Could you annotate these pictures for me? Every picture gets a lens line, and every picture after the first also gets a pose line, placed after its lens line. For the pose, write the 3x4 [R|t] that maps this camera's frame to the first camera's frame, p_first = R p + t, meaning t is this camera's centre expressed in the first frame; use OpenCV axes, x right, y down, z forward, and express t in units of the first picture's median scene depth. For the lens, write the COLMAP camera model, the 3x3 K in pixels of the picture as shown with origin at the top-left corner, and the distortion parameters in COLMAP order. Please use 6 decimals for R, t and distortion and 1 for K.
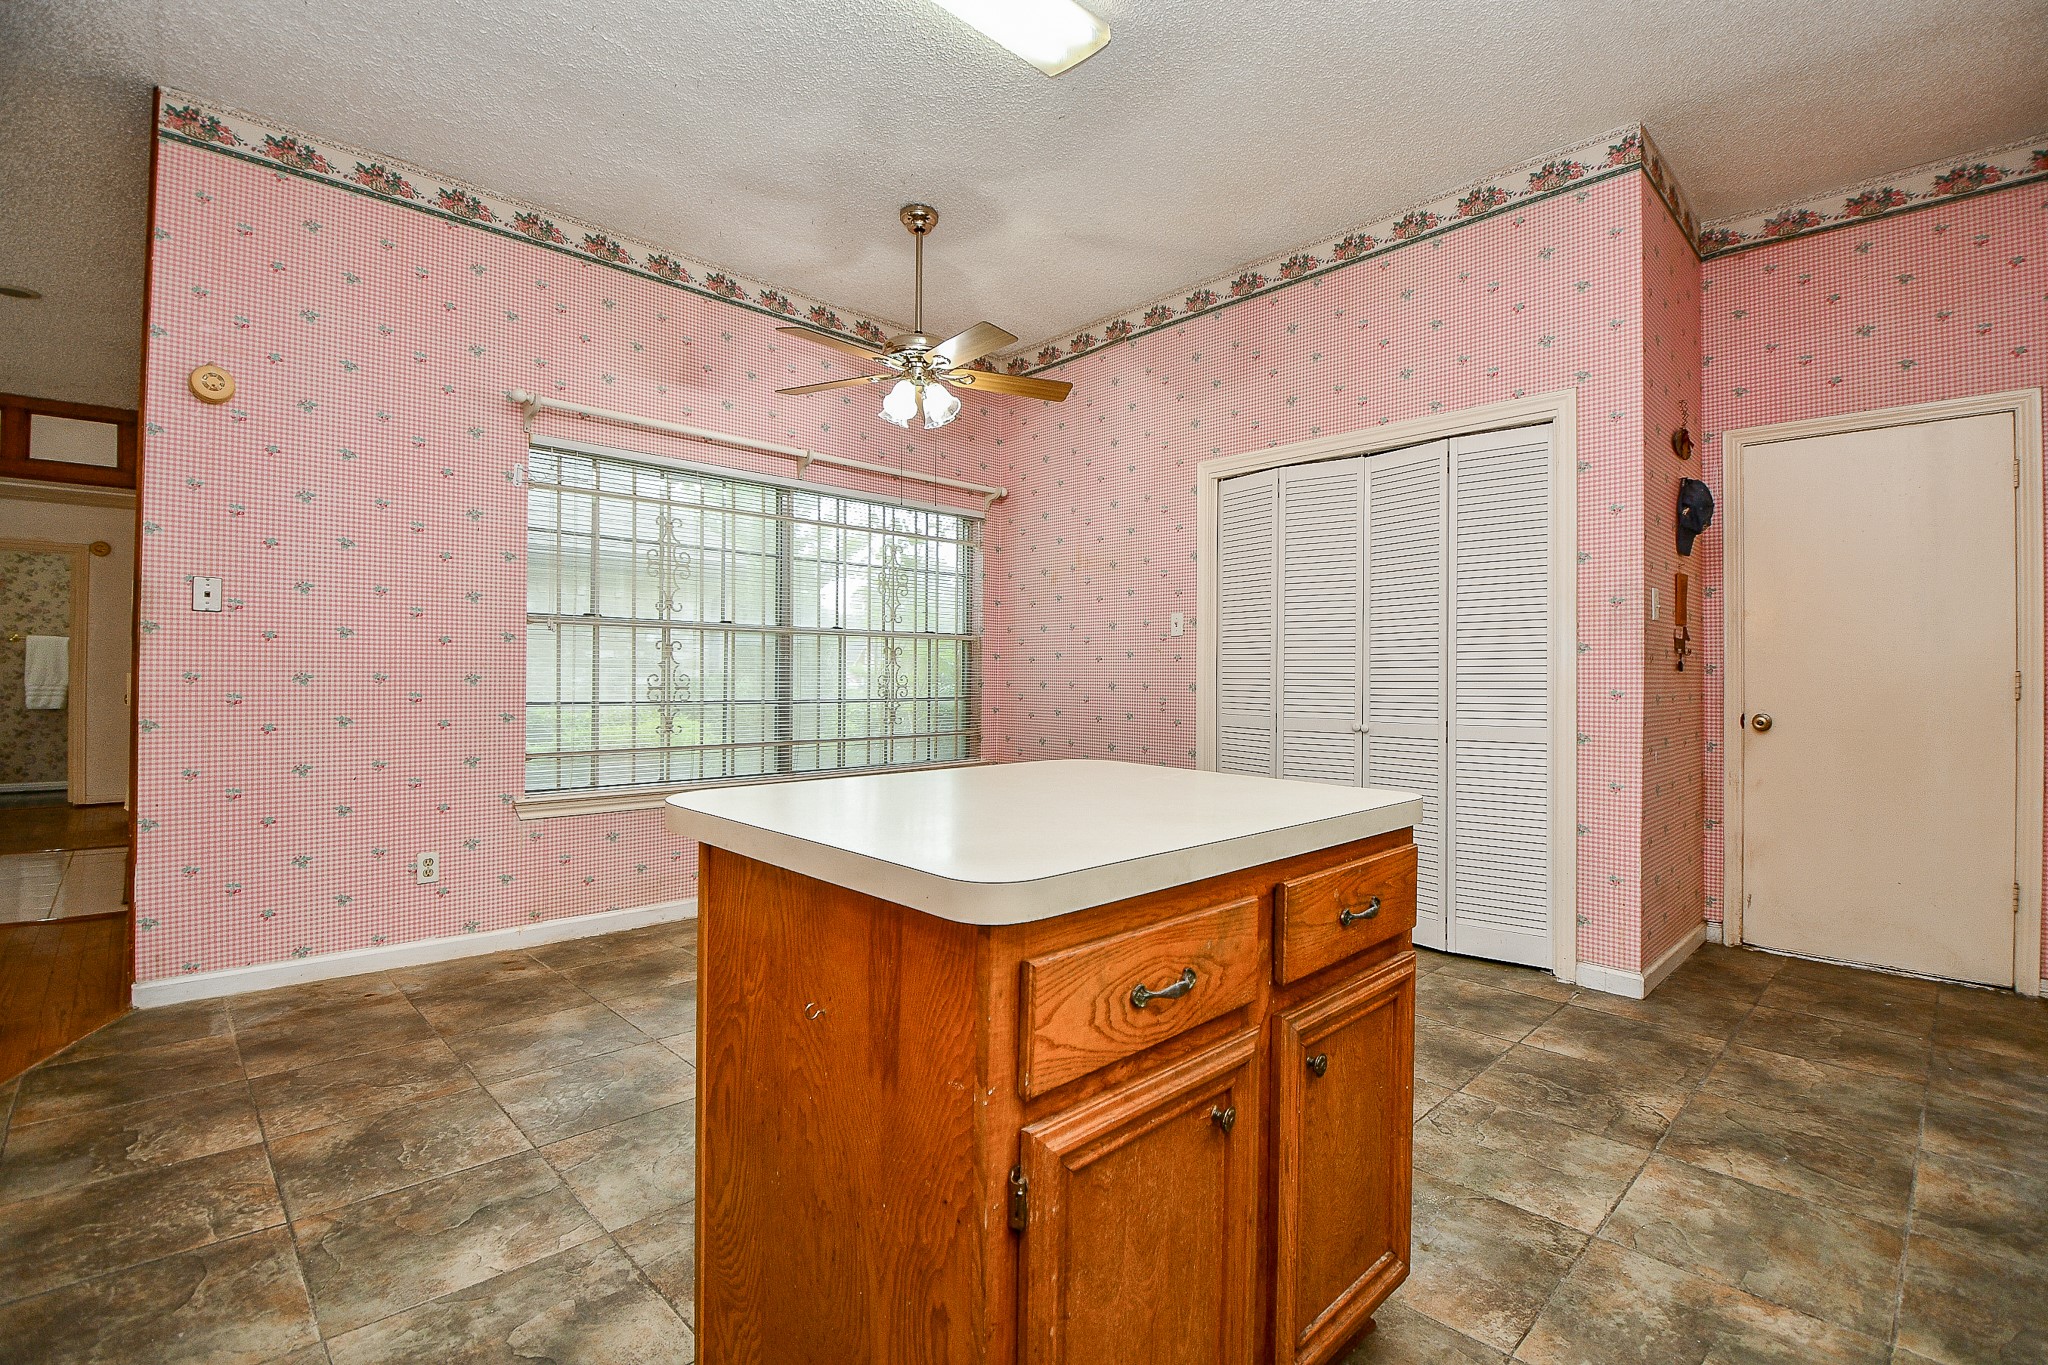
lens RADIAL K [[911.2, 0, 1026.7], [0, 911.2, 672.3], [0, 0, 1]] dist [0.003752, -0.014147]
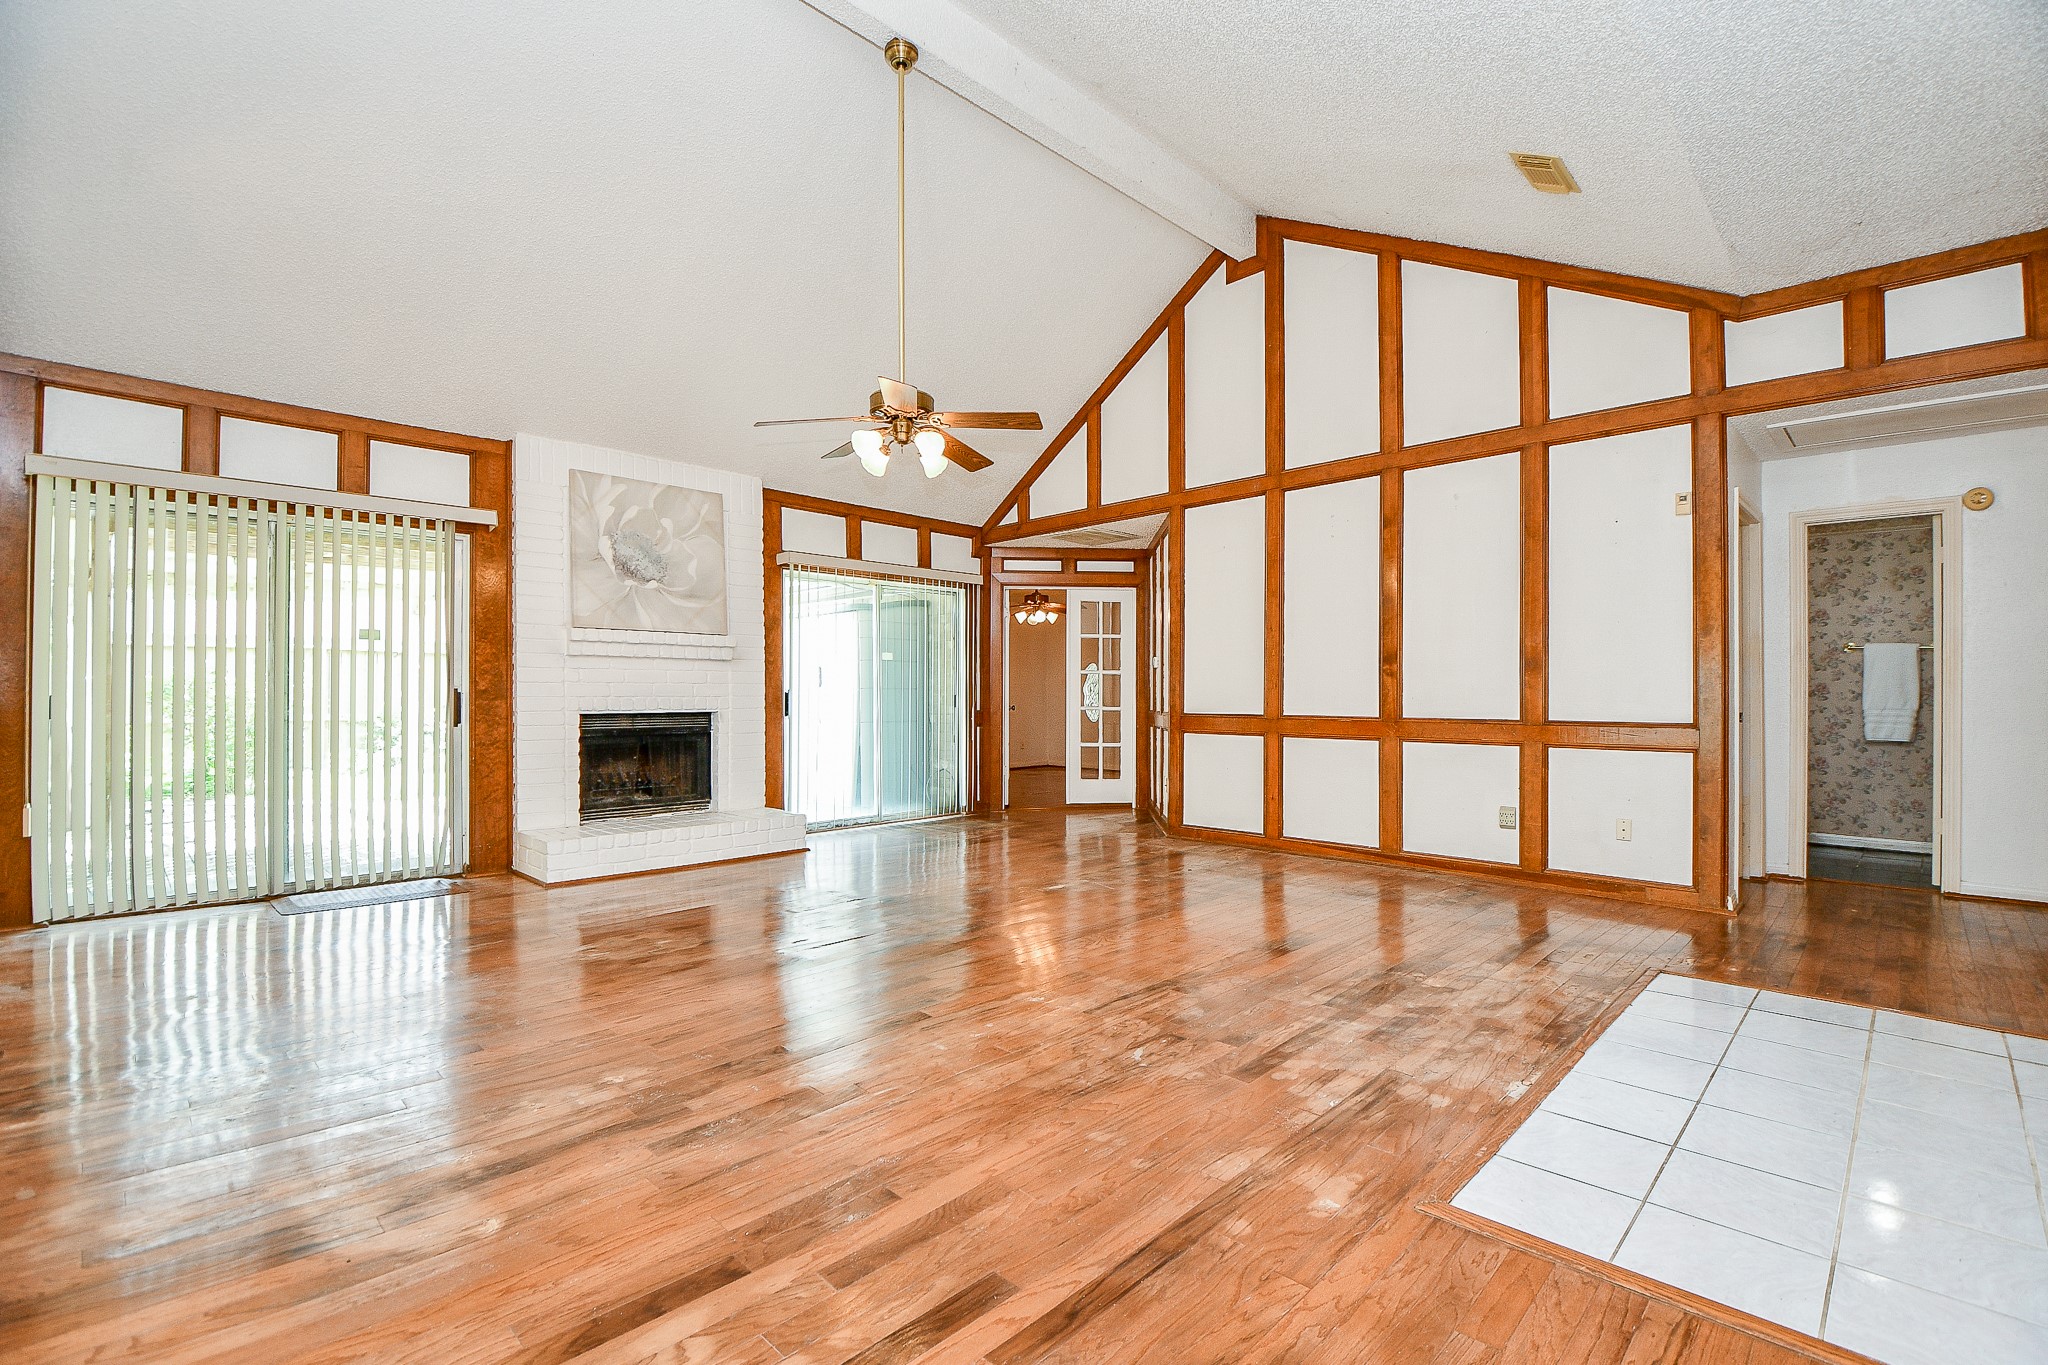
lens RADIAL K [[911.2, 0, 1052.0], [0, 911.2, 685.1], [0, 0, 1]] dist [0.003752, -0.014147]
pose [[0.030413, -0.012840, -0.999455, -1.446882], [0.000671, 0.999918, -0.012826, 0.014686], [0.999537, -0.000280, 0.030420, 1.120181]]
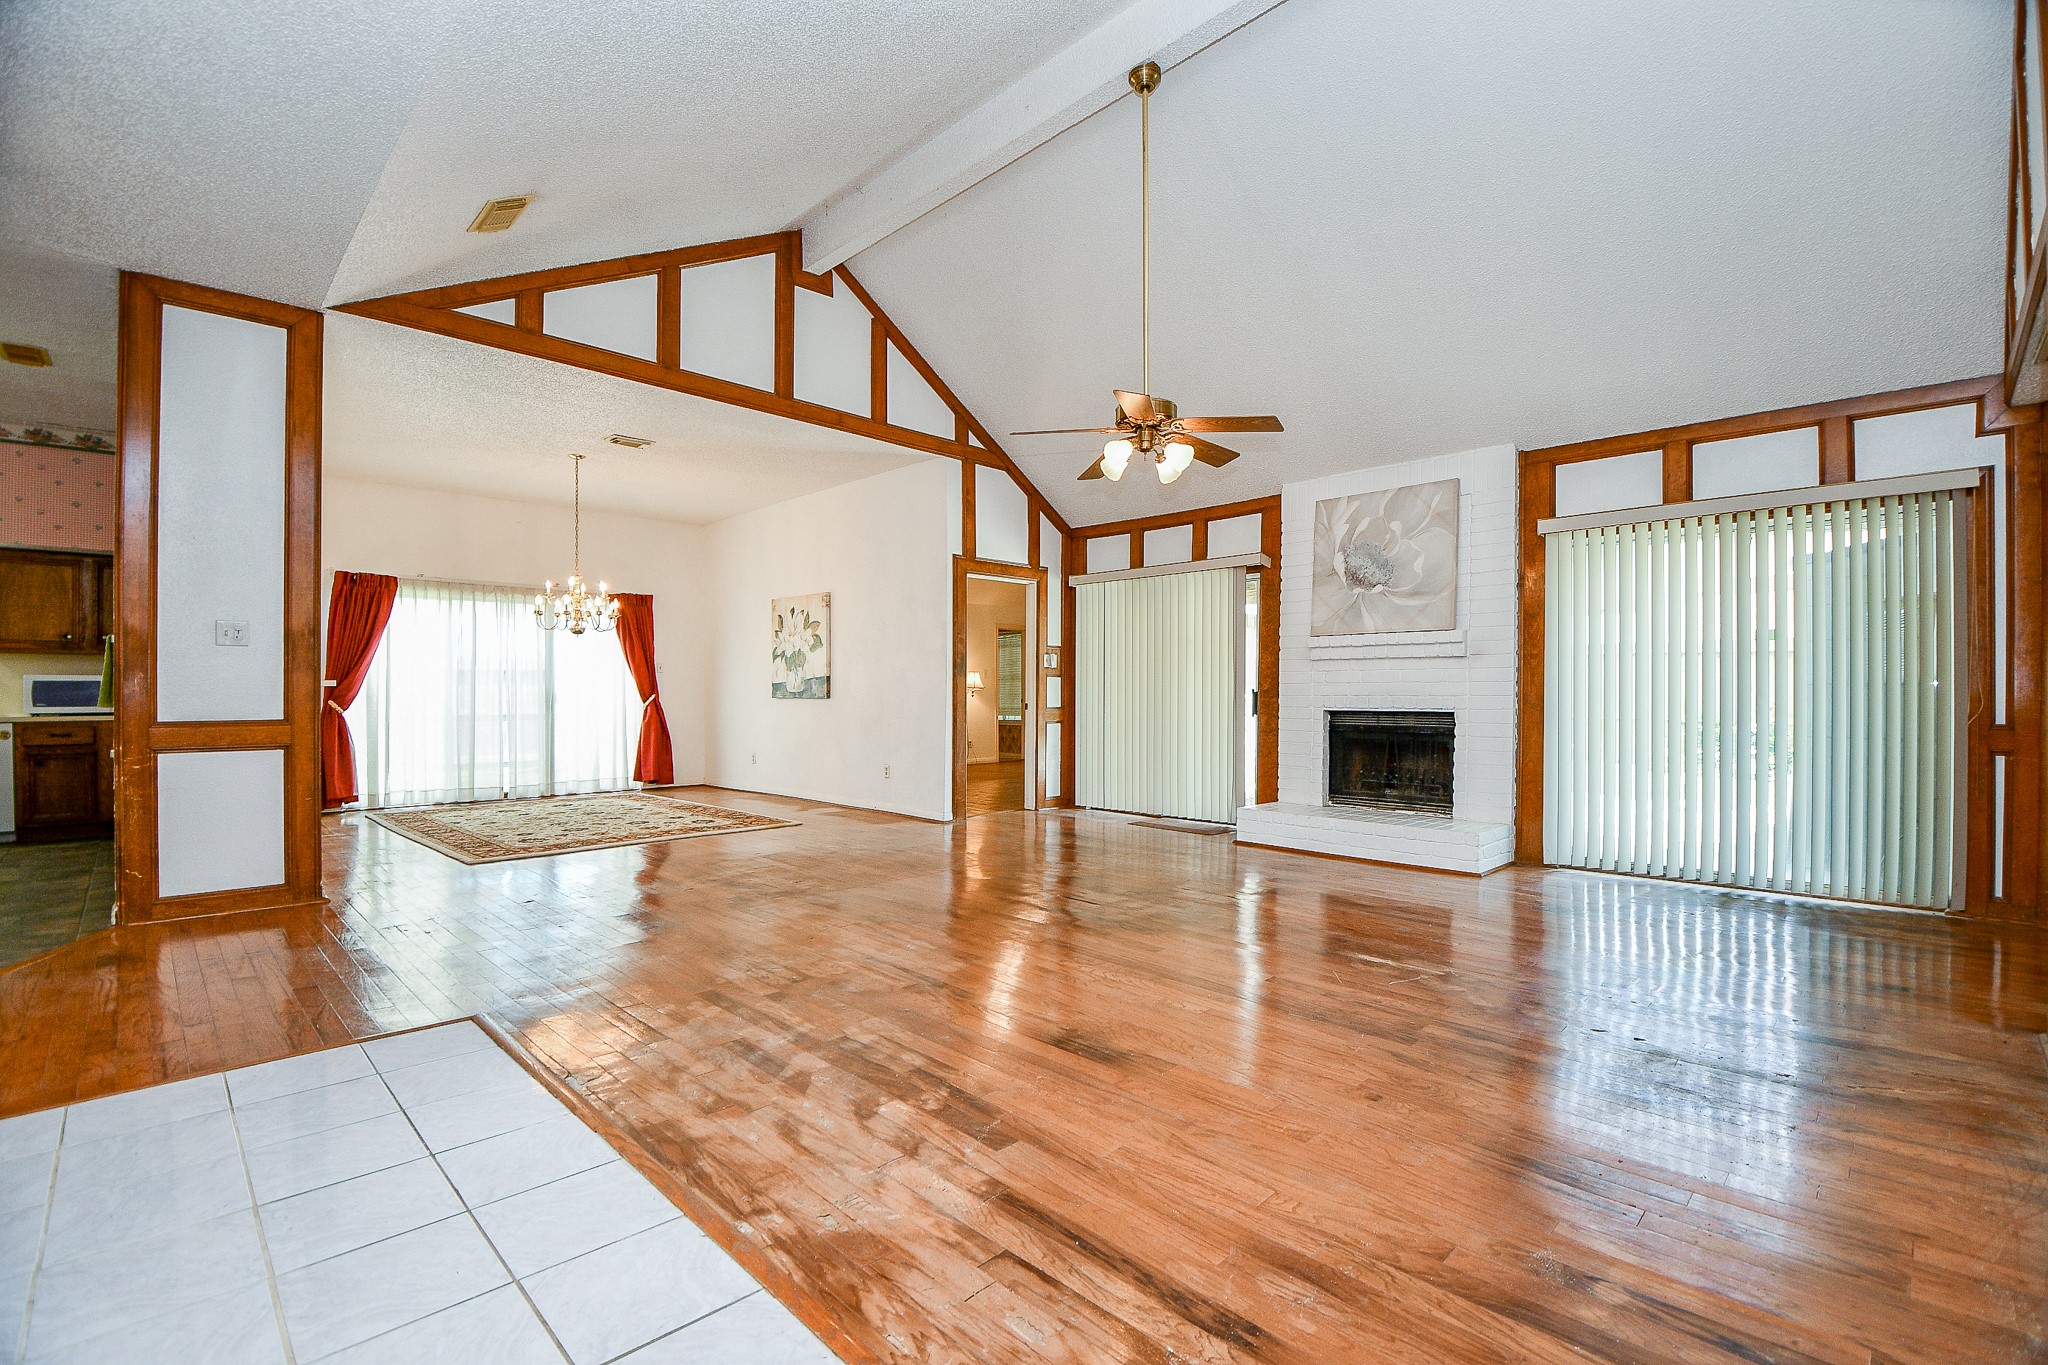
lens RADIAL K [[911.2, 0, 1035.2], [0, 911.2, 688.6], [0, 0, 1]] dist [0.003752, -0.014147]
pose [[-0.999987, -0.003044, -0.004046, -3.251754], [-0.003002, 0.999940, -0.010502, 0.025452], [0.004078, -0.010489, -0.999937, 2.996454]]
